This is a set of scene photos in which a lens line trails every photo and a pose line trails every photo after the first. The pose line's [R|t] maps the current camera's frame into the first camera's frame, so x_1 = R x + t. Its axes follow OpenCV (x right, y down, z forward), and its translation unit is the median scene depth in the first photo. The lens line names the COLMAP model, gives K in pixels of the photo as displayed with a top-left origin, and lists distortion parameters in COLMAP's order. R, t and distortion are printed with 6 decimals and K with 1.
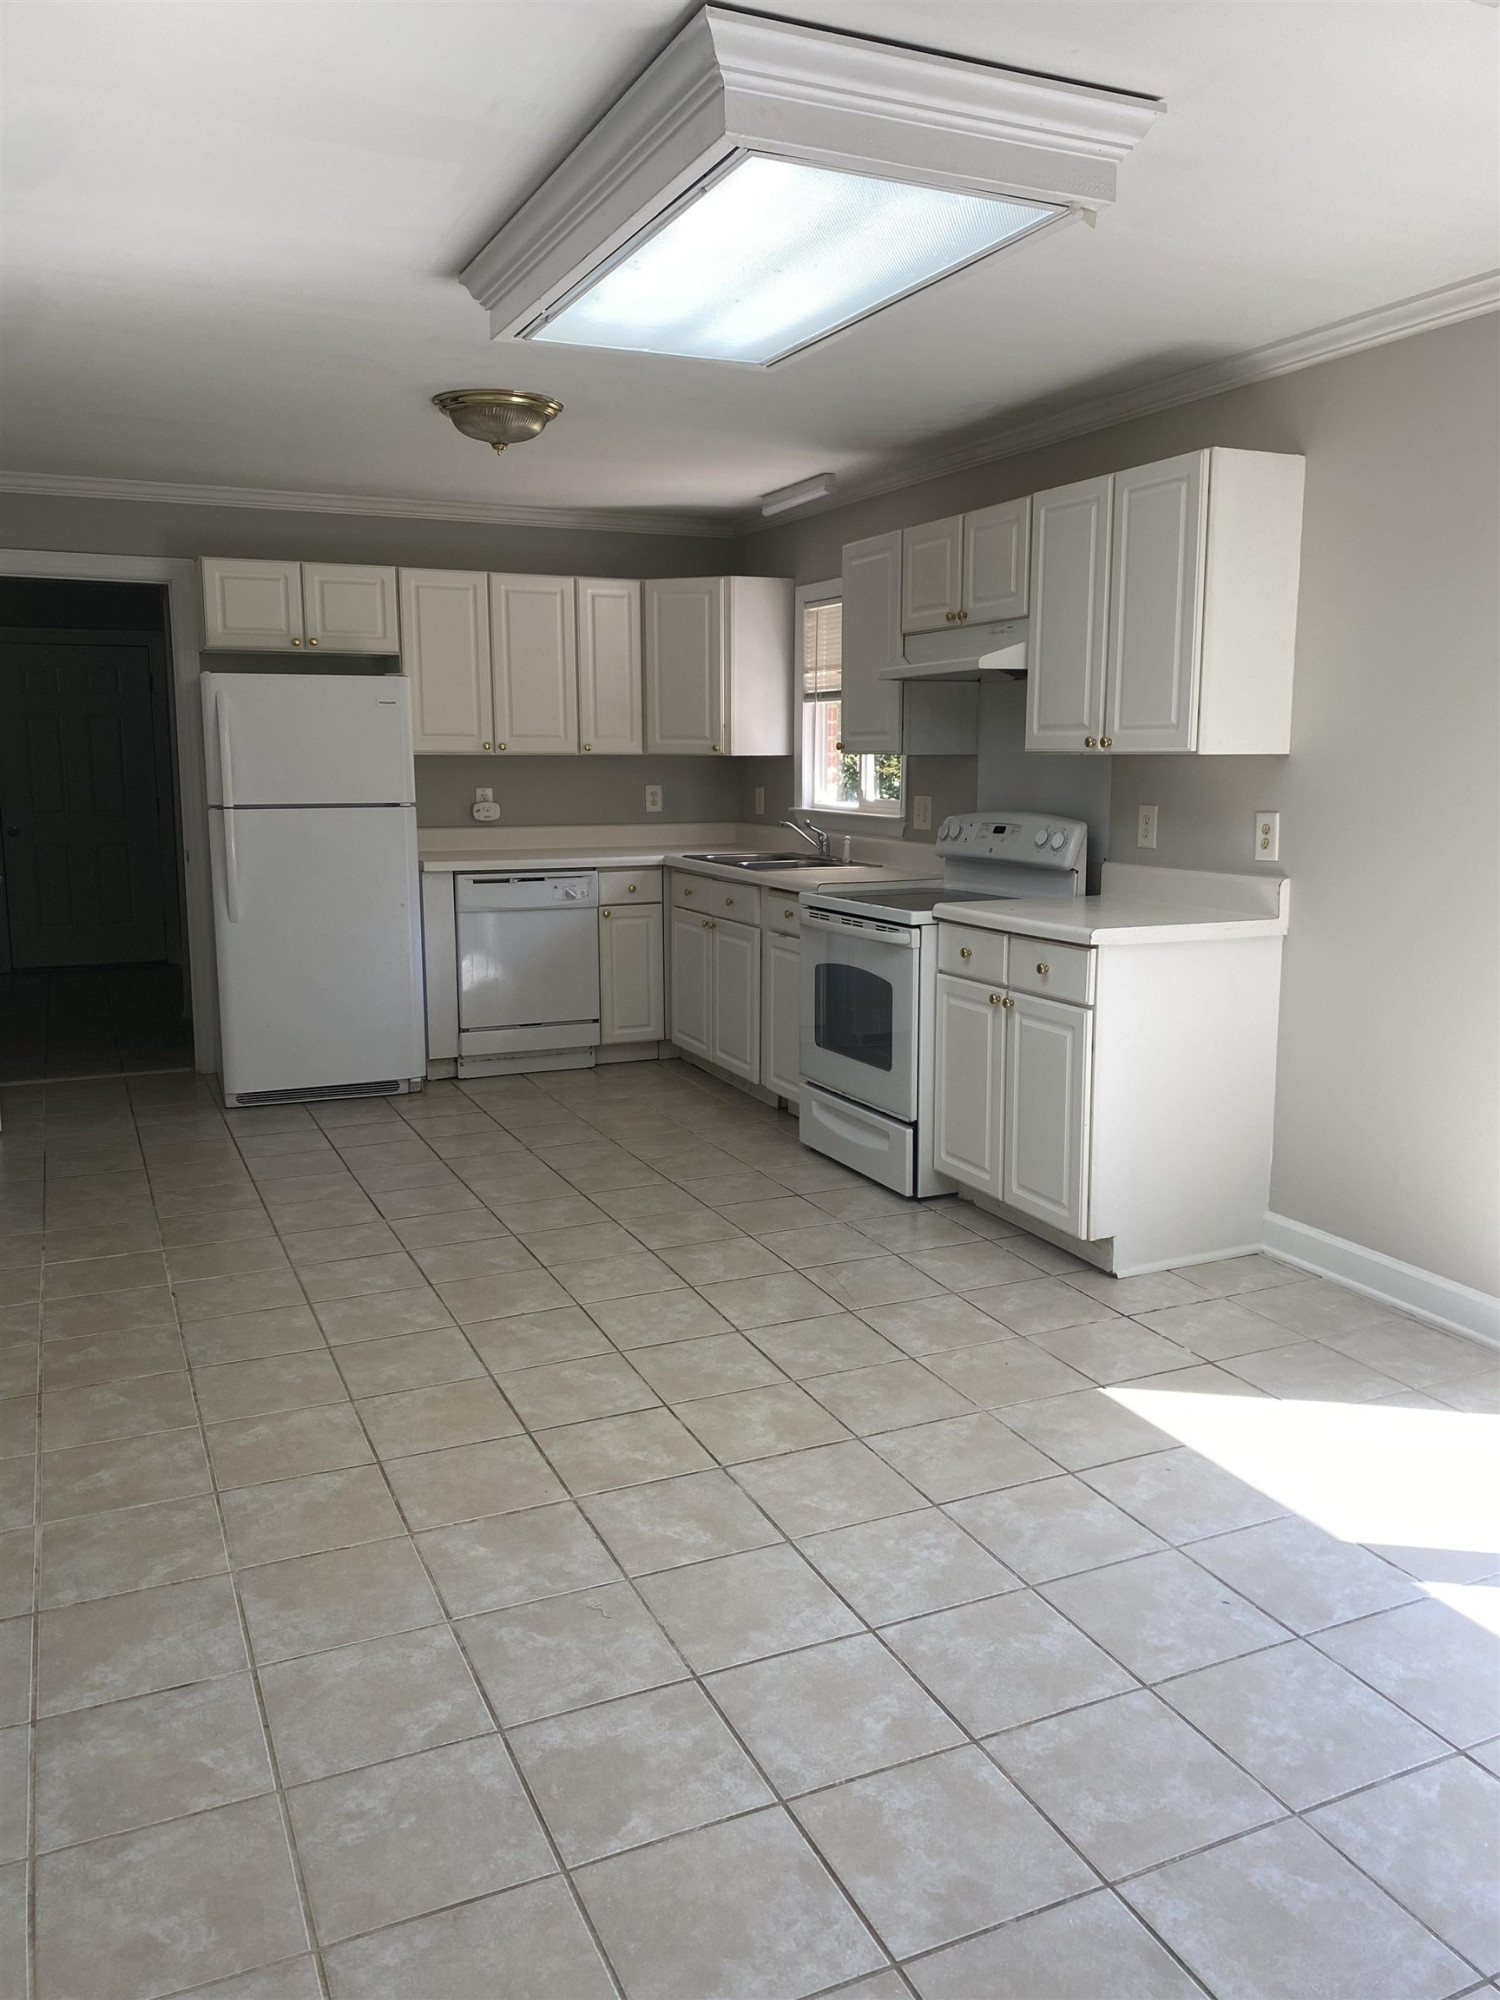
lens RADIAL K [[1512.2, 0, 750.9], [0, 1512.2, 992.7], [0, 0, 1]] dist [0.041536, -0.003011]
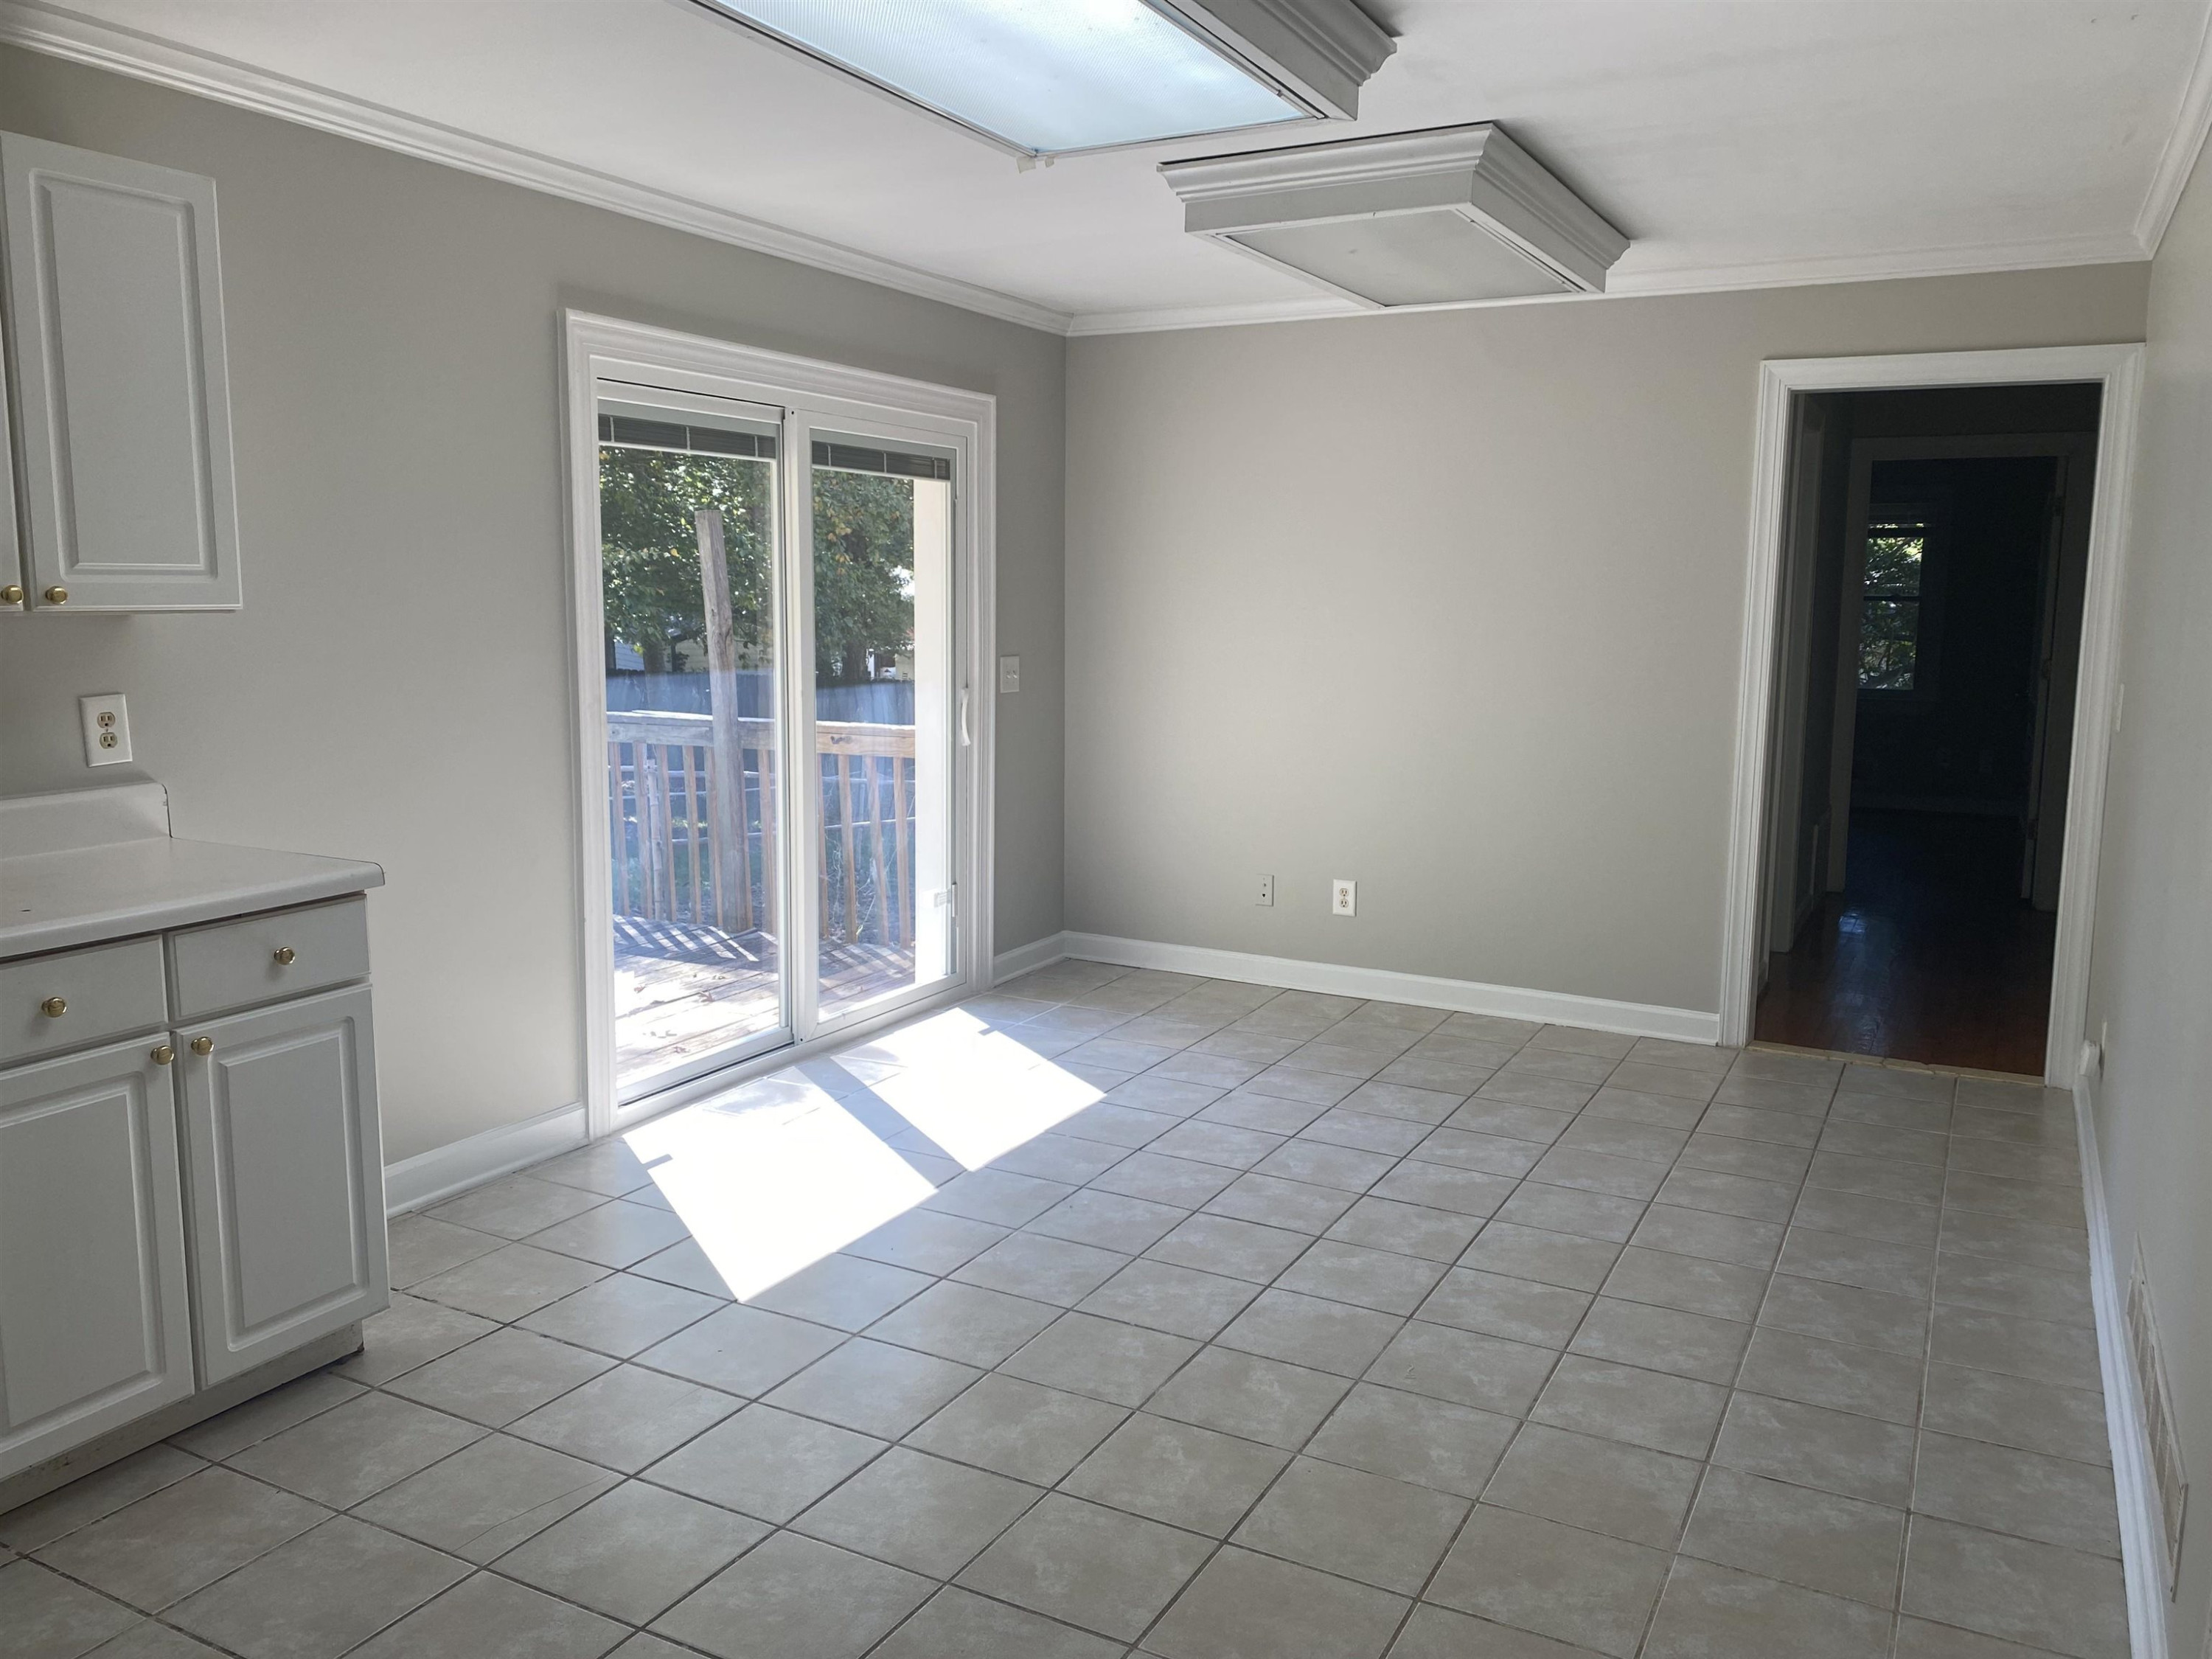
lens RADIAL K [[1672.5, 0, 1106.1], [0, 1672.5, 830.4], [0, 0, 1]] dist [0.041536, -0.003011]
pose [[-0.603633, -0.125674, 0.787295, -0.910942], [0.119789, 0.961991, 0.245405, -0.322467], [-0.788212, 0.242444, -0.565635, 1.814321]]
